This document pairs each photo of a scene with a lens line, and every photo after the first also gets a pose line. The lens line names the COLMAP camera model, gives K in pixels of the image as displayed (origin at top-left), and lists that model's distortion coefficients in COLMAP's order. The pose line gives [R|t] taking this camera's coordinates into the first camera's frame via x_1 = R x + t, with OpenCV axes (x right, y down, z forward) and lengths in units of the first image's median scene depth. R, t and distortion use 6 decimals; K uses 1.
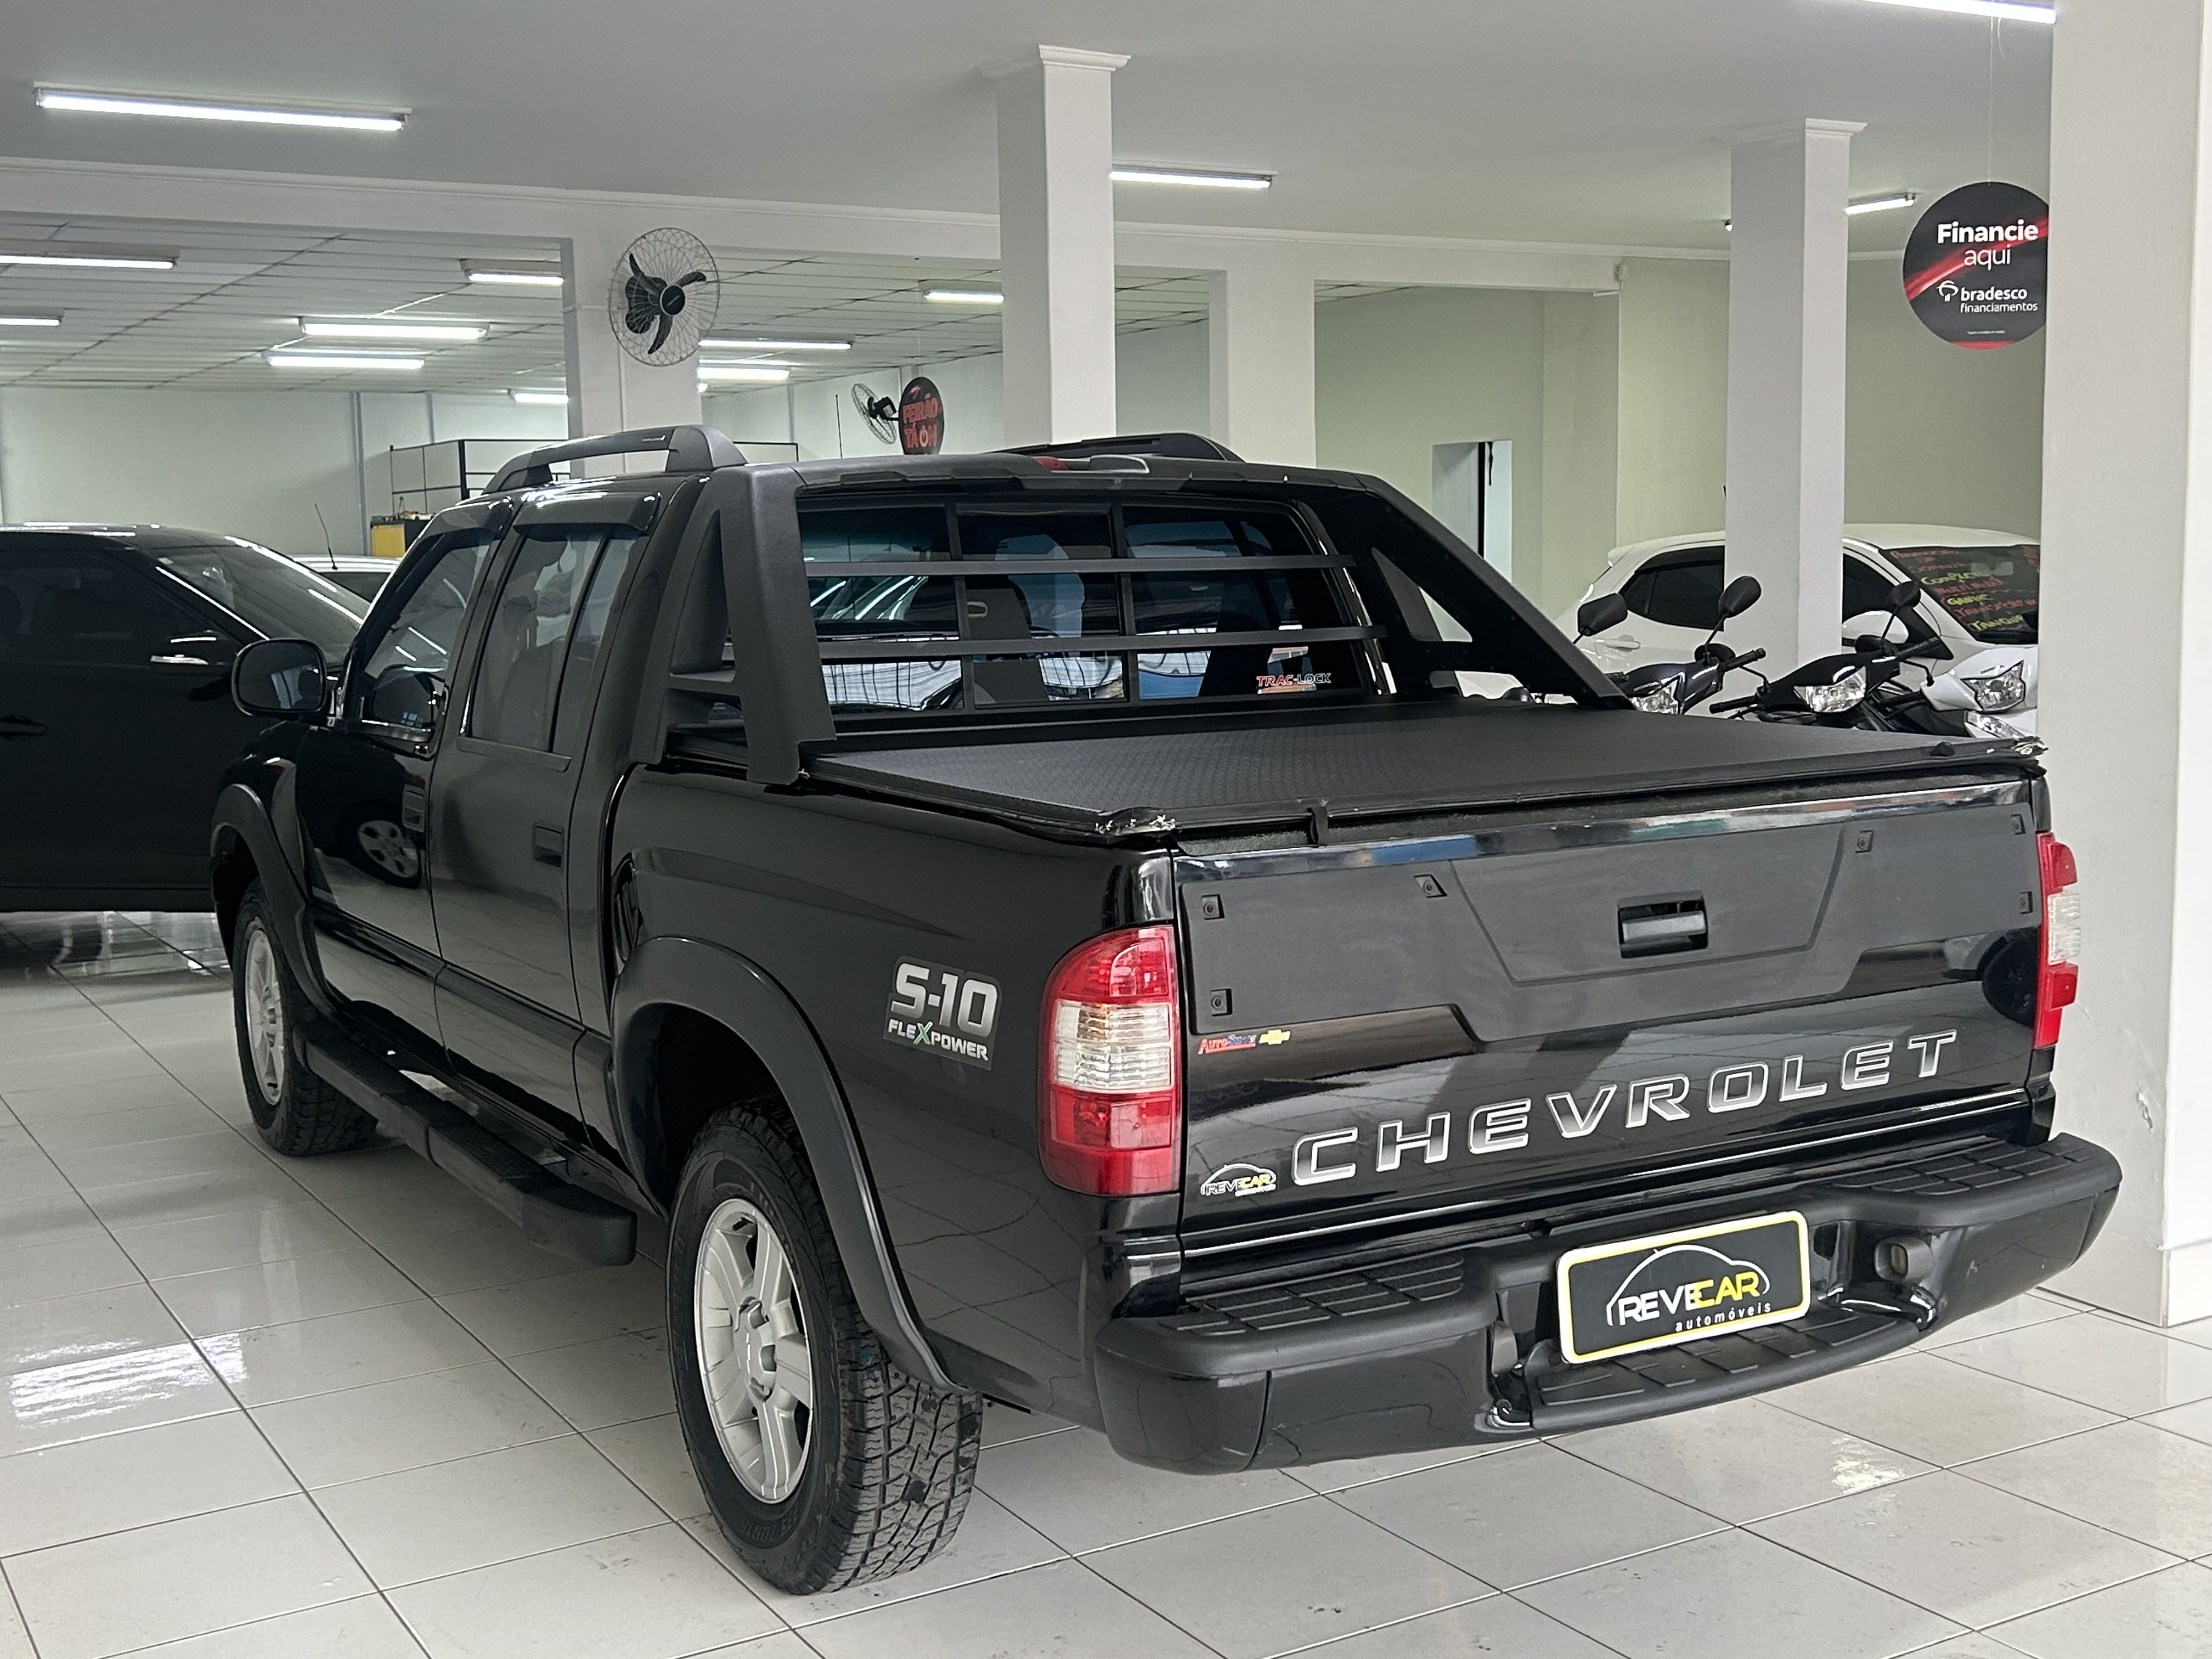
lens RADIAL K [[2499.8, 0, 1106.0], [0, 2499.8, 829.5], [0, 0, 1]] dist [0.147946, -0.378379]
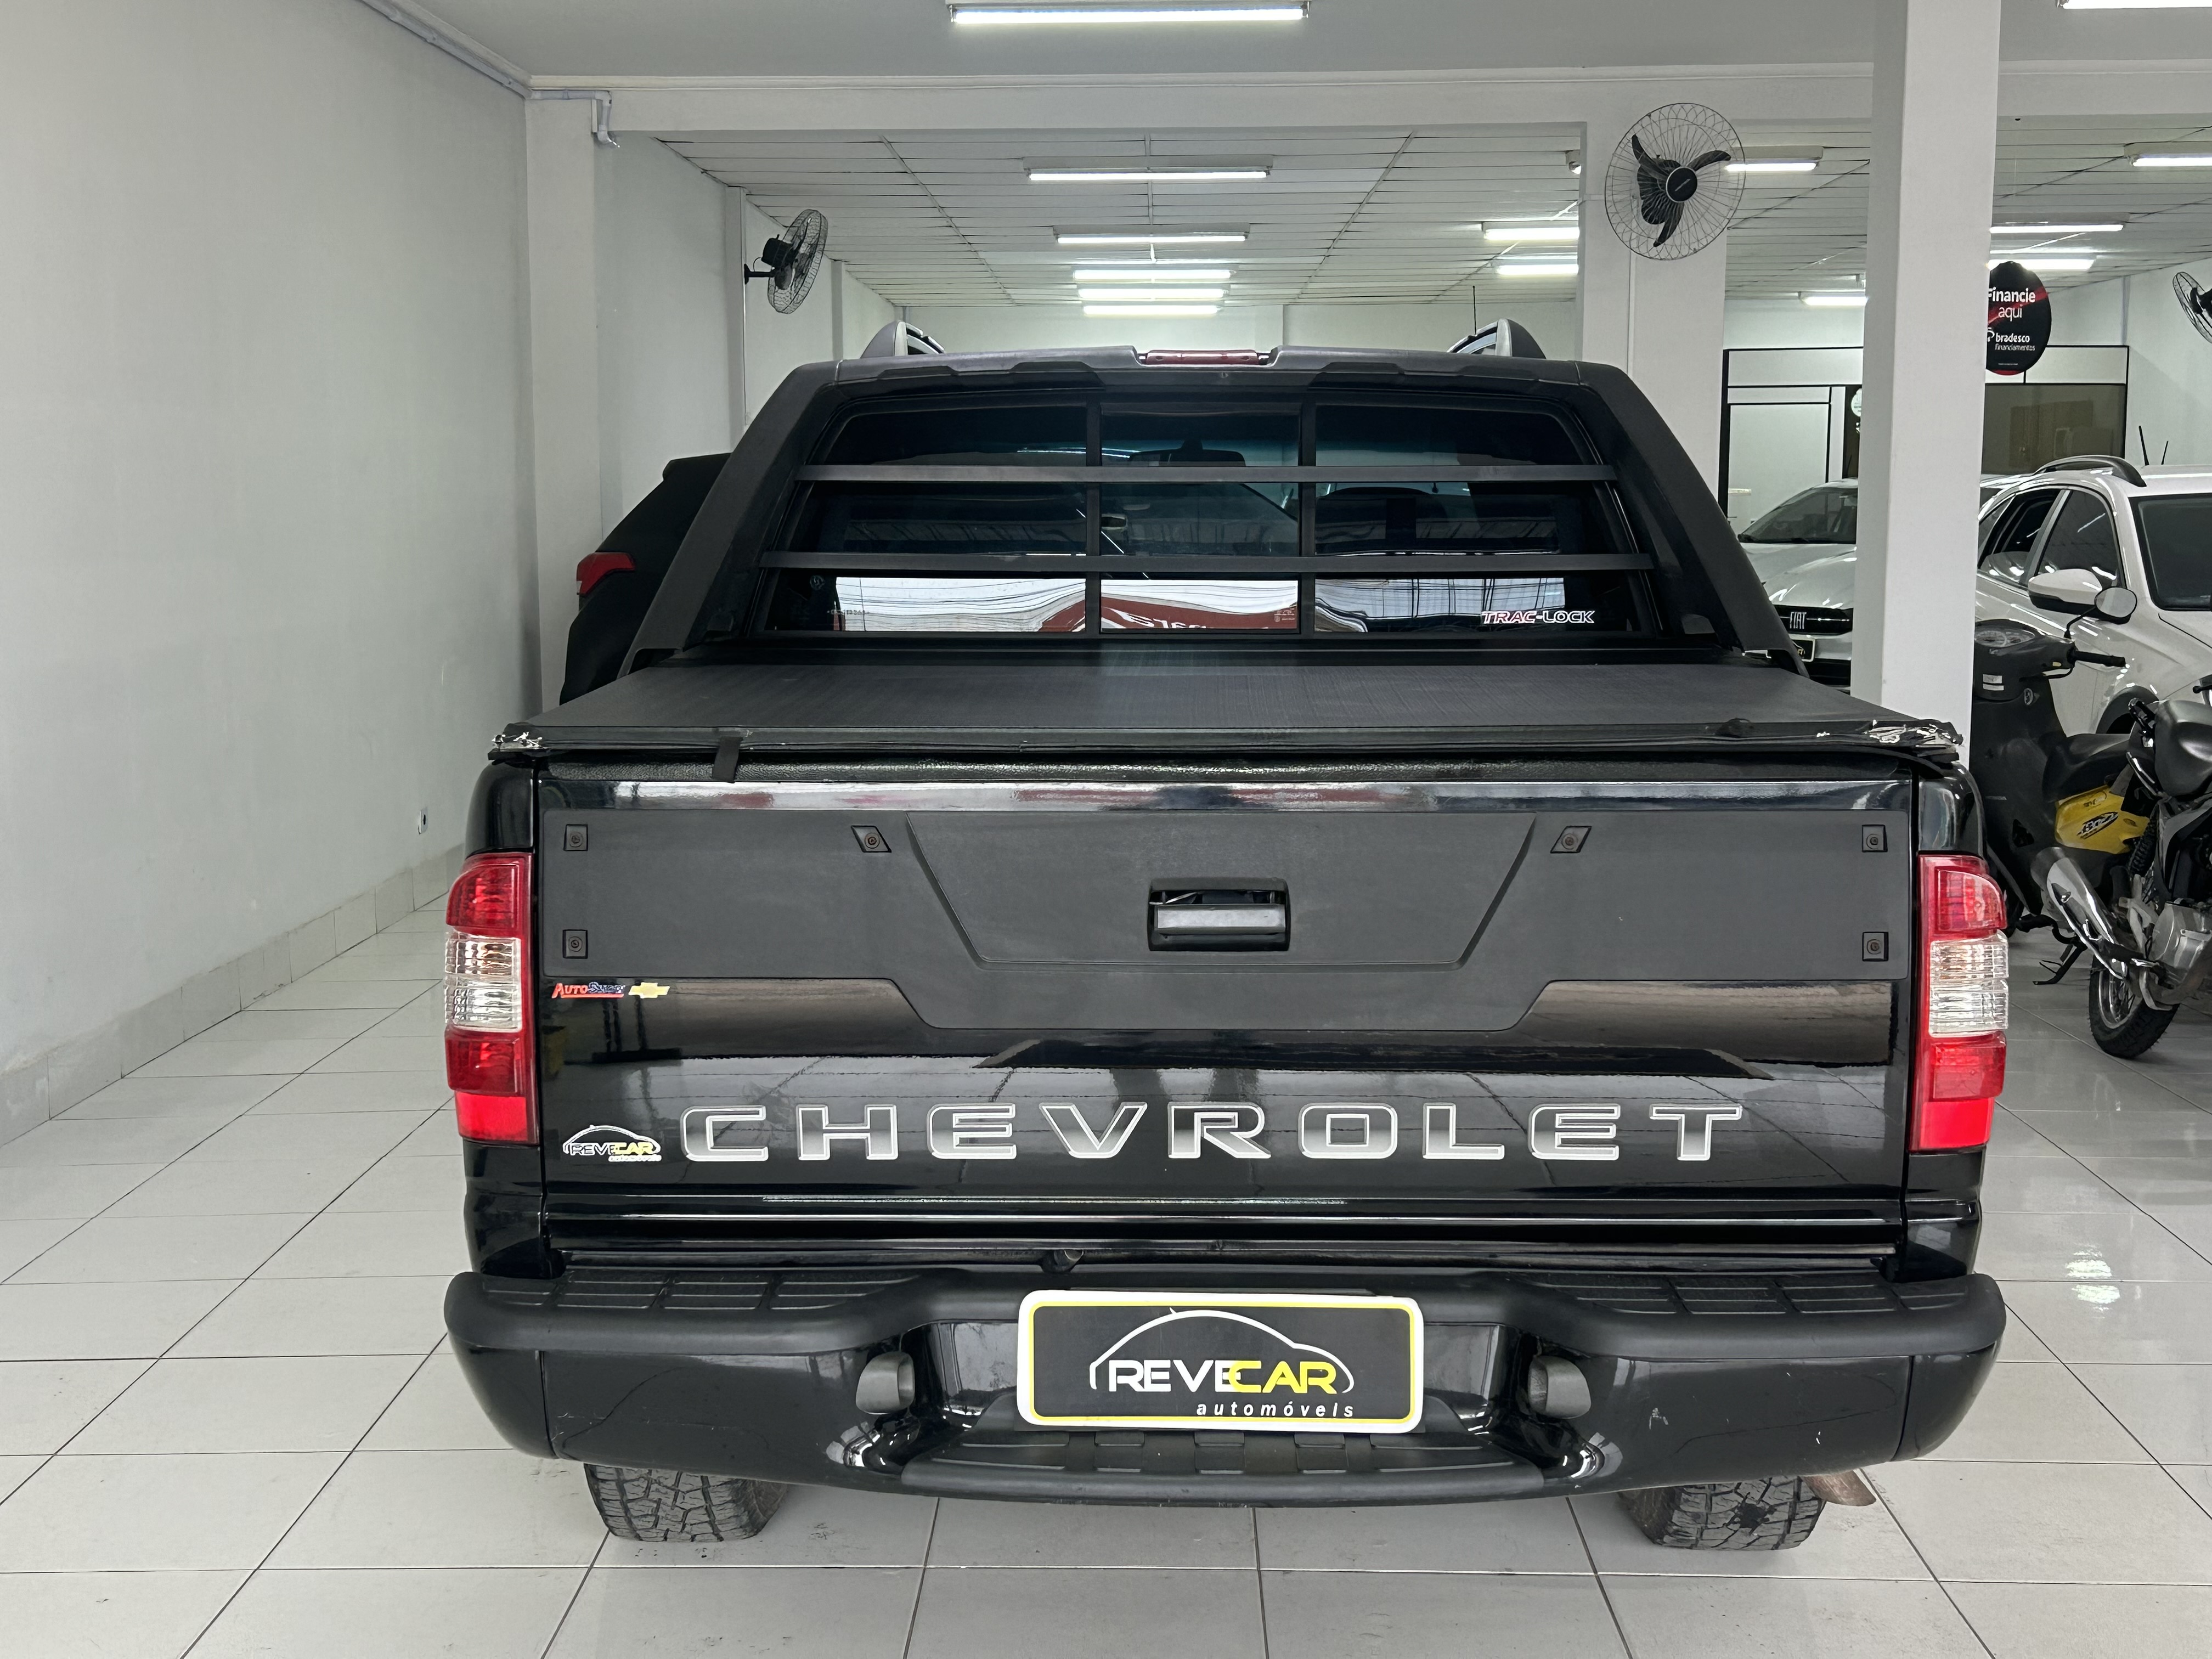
lens RADIAL K [[2738.7, 0, 1106.0], [0, 2738.7, 829.5], [0, 0, 1]] dist [0.225398, -0.662551]
pose [[0.849890, 0.079373, -0.520947, 0.646893], [-0.070467, 0.996831, 0.036917, -0.020302], [0.522227, 0.005334, 0.852790, 0.221301]]
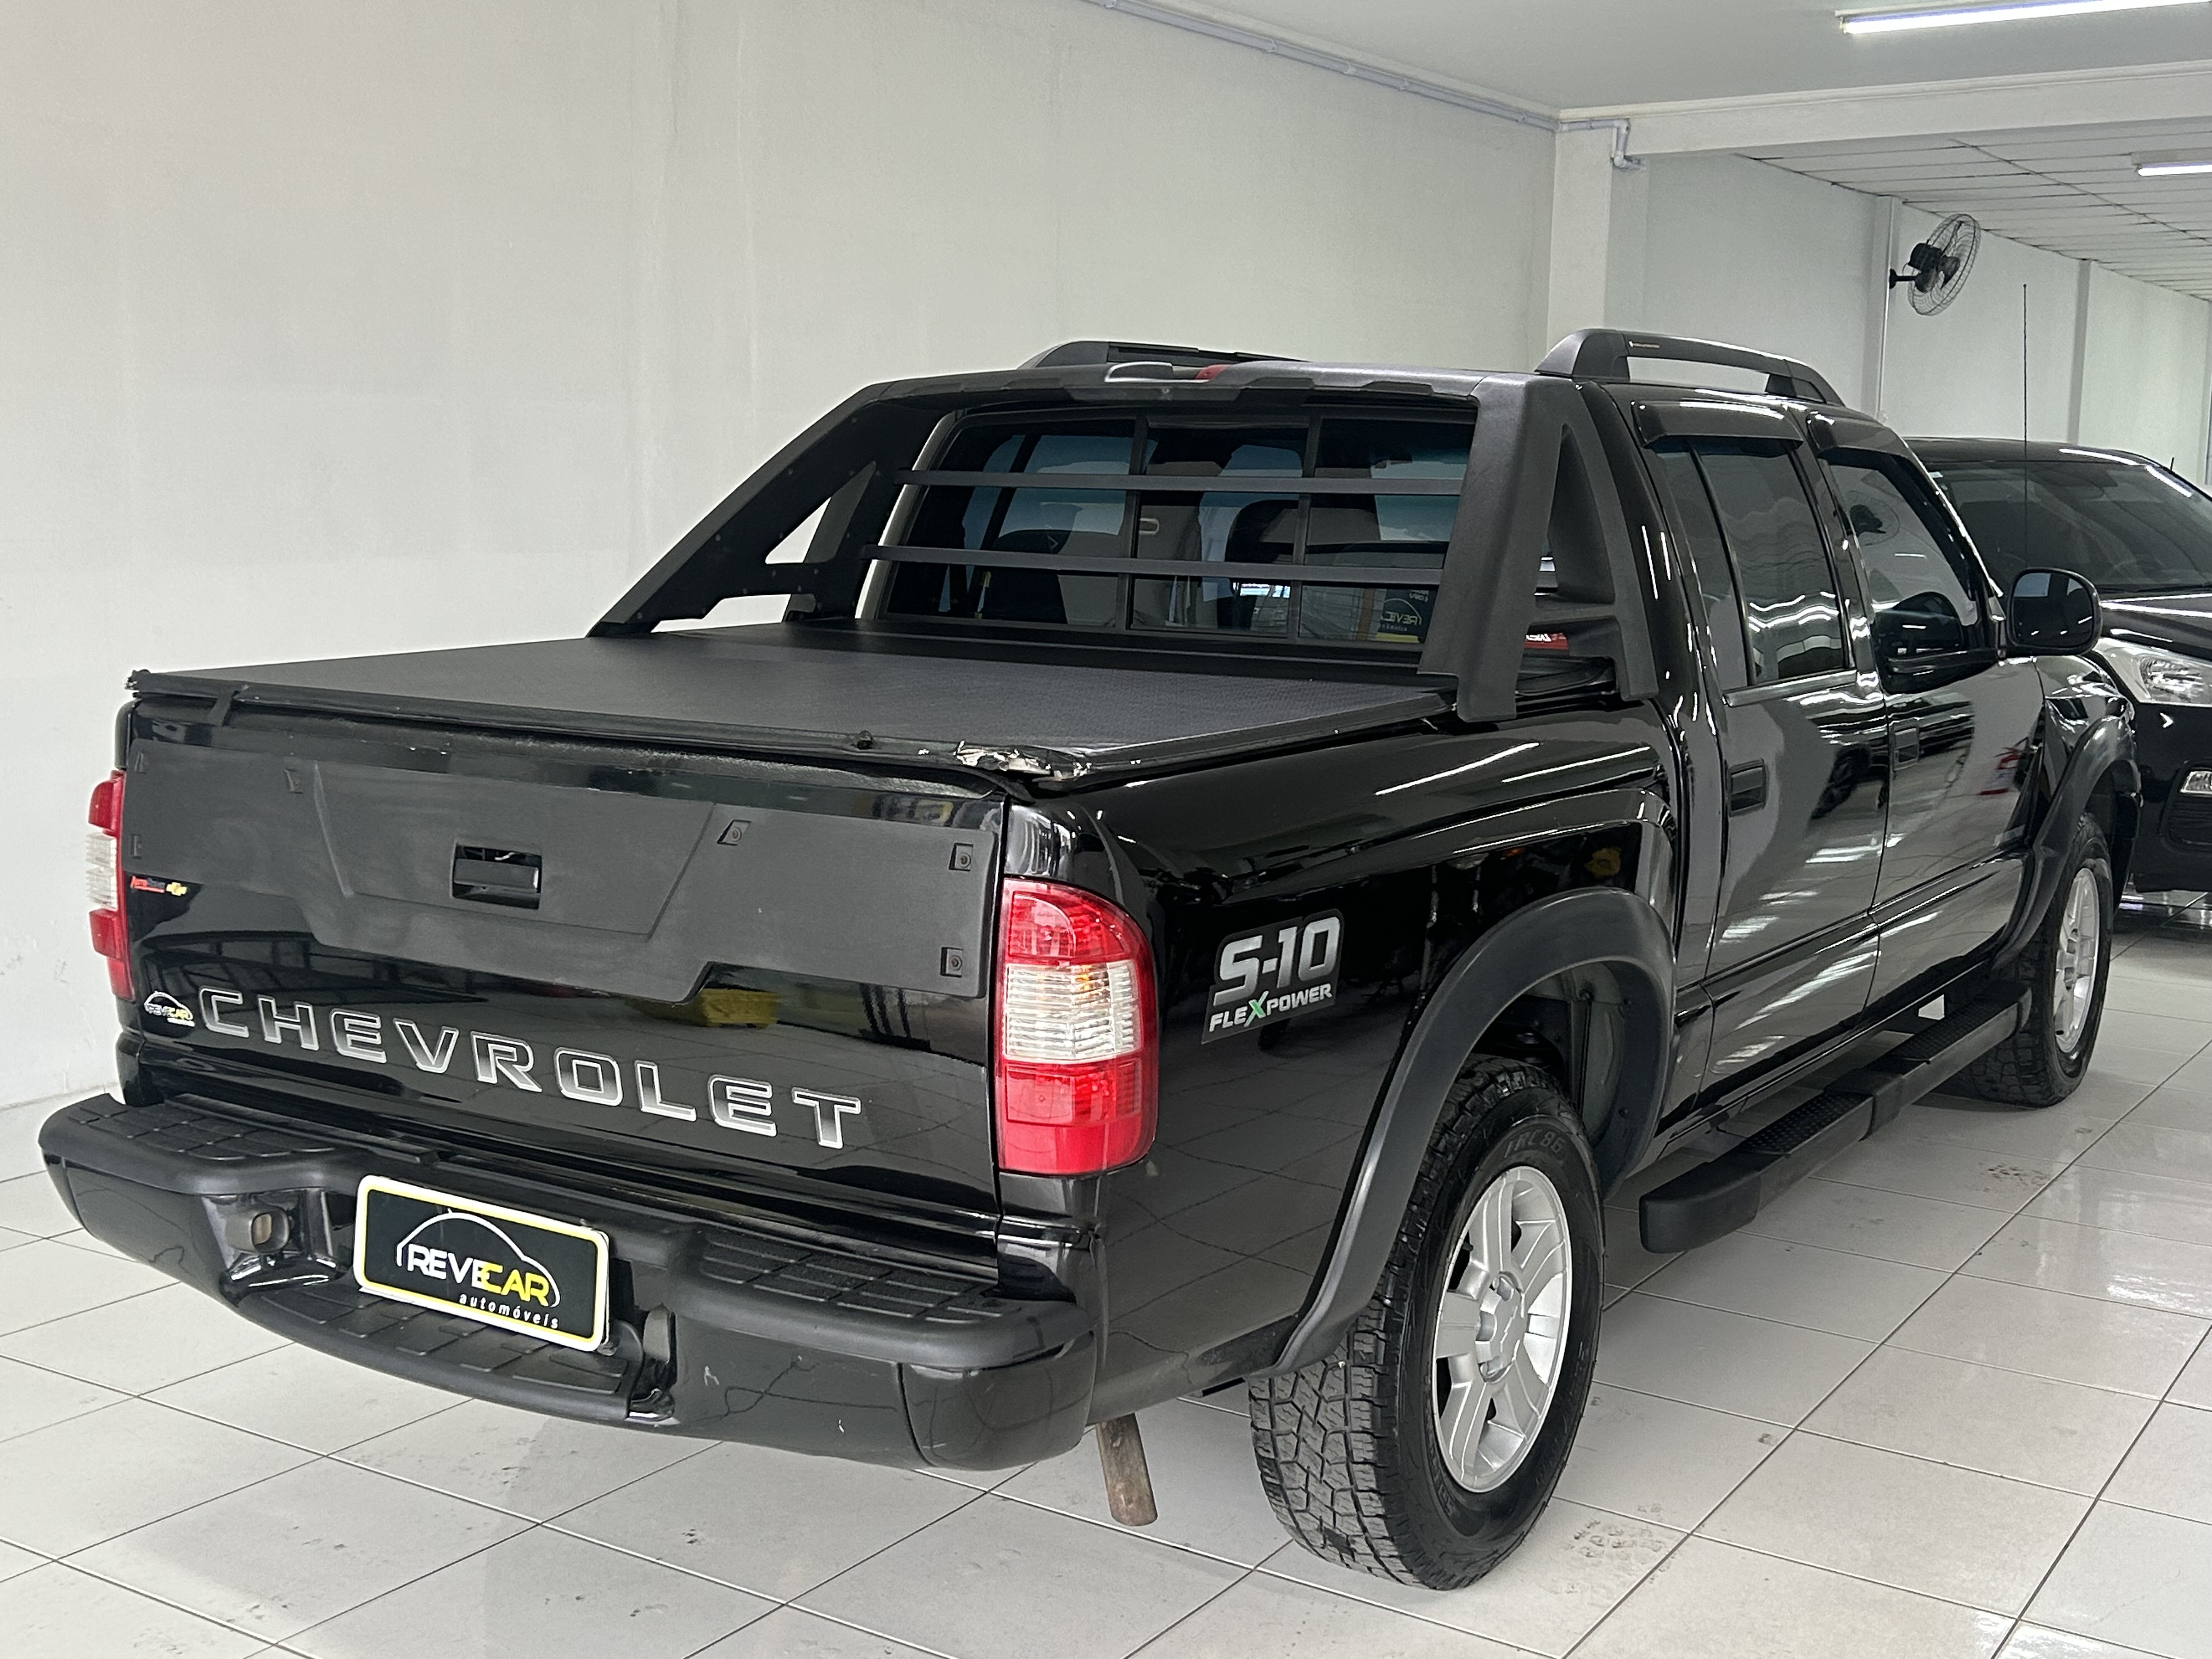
lens RADIAL K [[2499.8, 0, 1106.0], [0, 2499.8, 829.5], [0, 0, 1]] dist [0.147946, -0.378379]
pose [[0.441129, 0.146992, -0.885324, 1.130077], [-0.118212, 0.987417, 0.105041, -0.101111], [0.889624, 0.058320, 0.452955, 0.773357]]
